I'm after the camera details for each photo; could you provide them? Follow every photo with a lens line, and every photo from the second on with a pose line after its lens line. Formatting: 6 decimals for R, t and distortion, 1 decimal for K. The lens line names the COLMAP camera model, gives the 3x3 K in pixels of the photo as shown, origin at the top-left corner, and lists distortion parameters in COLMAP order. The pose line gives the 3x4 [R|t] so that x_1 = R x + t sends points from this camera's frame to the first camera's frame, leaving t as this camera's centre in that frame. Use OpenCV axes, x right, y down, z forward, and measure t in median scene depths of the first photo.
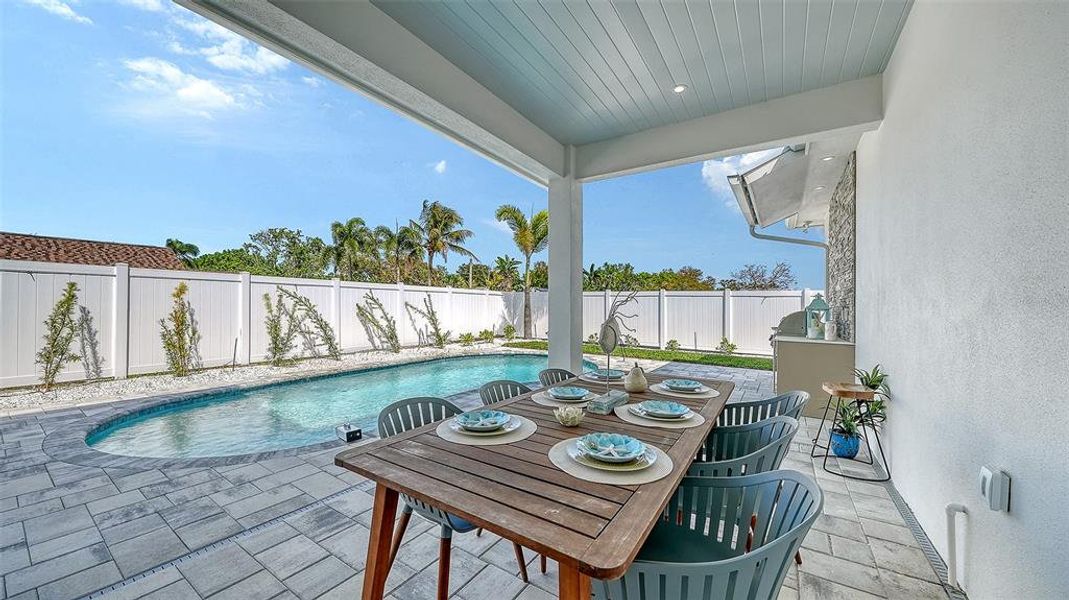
lens RADIAL K [[378.0, 0, 534.2], [0, 378.0, 303.9], [0, 0, 1]] dist [-0.005365, -0.000511]
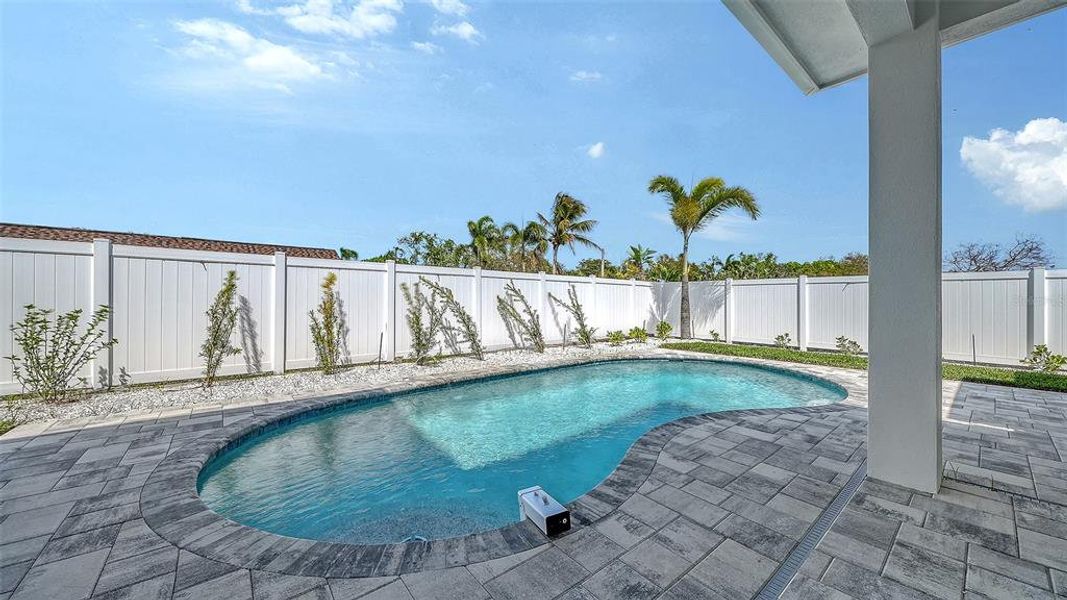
lens RADIAL K [[377.3, 0, 532.1], [0, 377.3, 302.1], [0, 0, 1]] dist [-0.005365, -0.000511]
pose [[0.953805, -0.005077, -0.300383, -0.113517], [0.006138, 0.999978, 0.002588, 0.011585], [0.300364, -0.004312, 0.953815, 0.160193]]
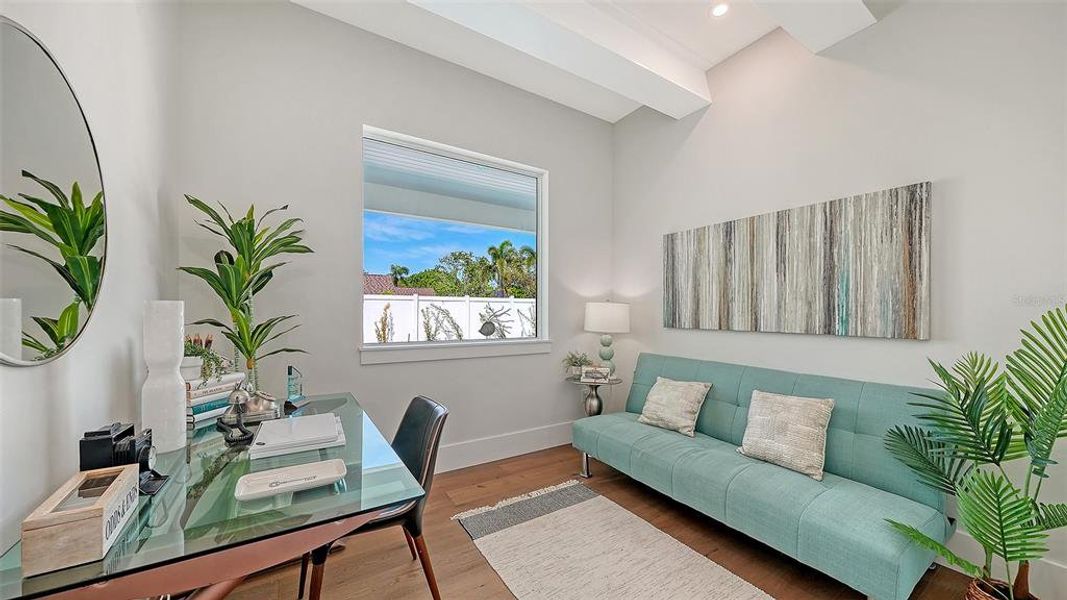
lens RADIAL K [[377.3, 0, 534.2], [0, 377.3, 307.7], [0, 0, 1]] dist [-0.005365, -0.000511]
pose [[0.912491, -0.009053, -0.408996, 0.297493], [0.008789, 0.999958, -0.002524, -0.011998], [0.409002, -0.001291, 0.912533, -0.237334]]
